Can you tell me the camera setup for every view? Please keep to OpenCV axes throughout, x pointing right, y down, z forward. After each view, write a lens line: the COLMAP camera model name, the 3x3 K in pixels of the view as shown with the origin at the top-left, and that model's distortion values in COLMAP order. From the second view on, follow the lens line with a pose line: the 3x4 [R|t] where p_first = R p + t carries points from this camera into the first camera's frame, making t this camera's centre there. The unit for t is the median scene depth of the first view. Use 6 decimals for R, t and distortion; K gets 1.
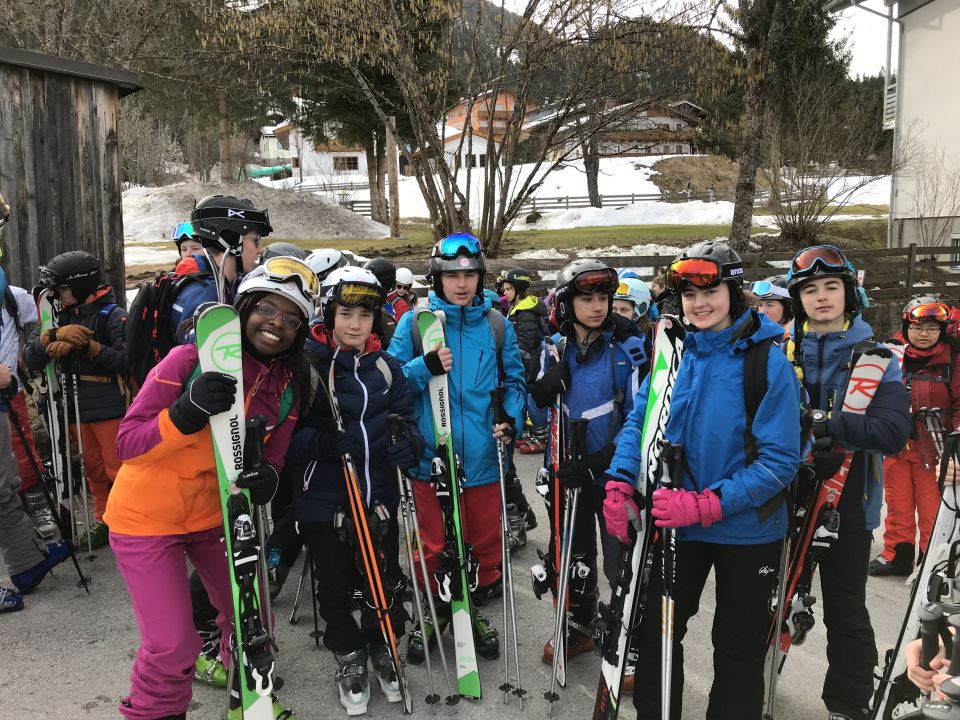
lens RADIAL K [[786.1, 0, 460.3], [0, 786.1, 356.8], [0, 0, 1]] dist [0.027325, -0.057224]
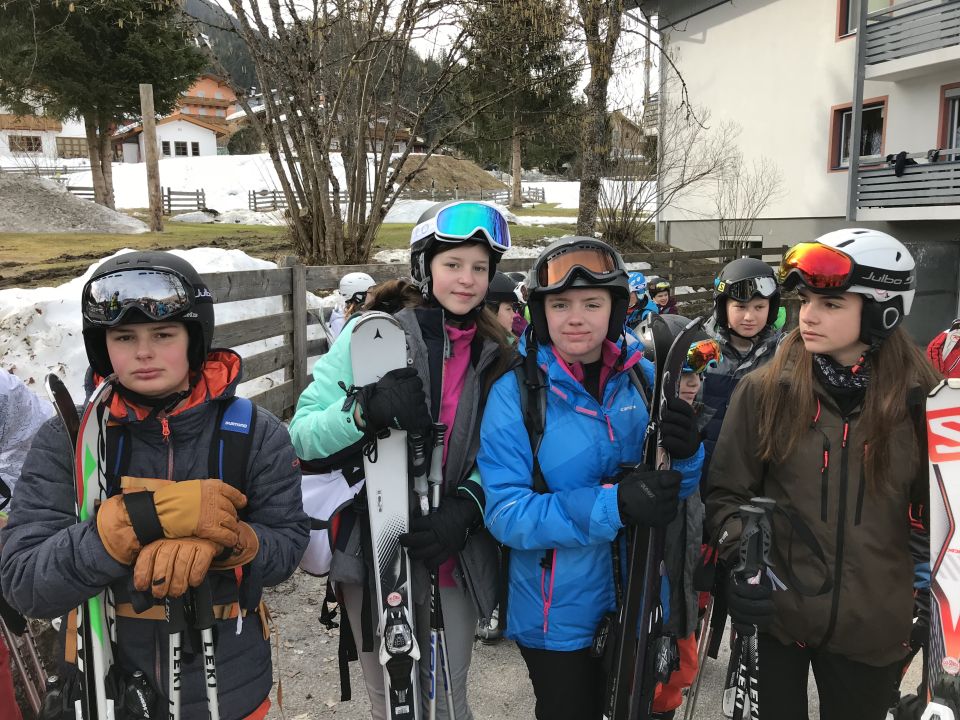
lens RADIAL K [[793.8, 0, 474.9], [0, 793.8, 362.3], [0, 0, 1]] dist [0.015164, 0.001404]
pose [[0.931132, -0.044346, 0.361977, -0.076752], [0.041560, 0.999016, 0.015486, -0.014184], [-0.362308, 0.000624, 0.932058, 0.097838]]
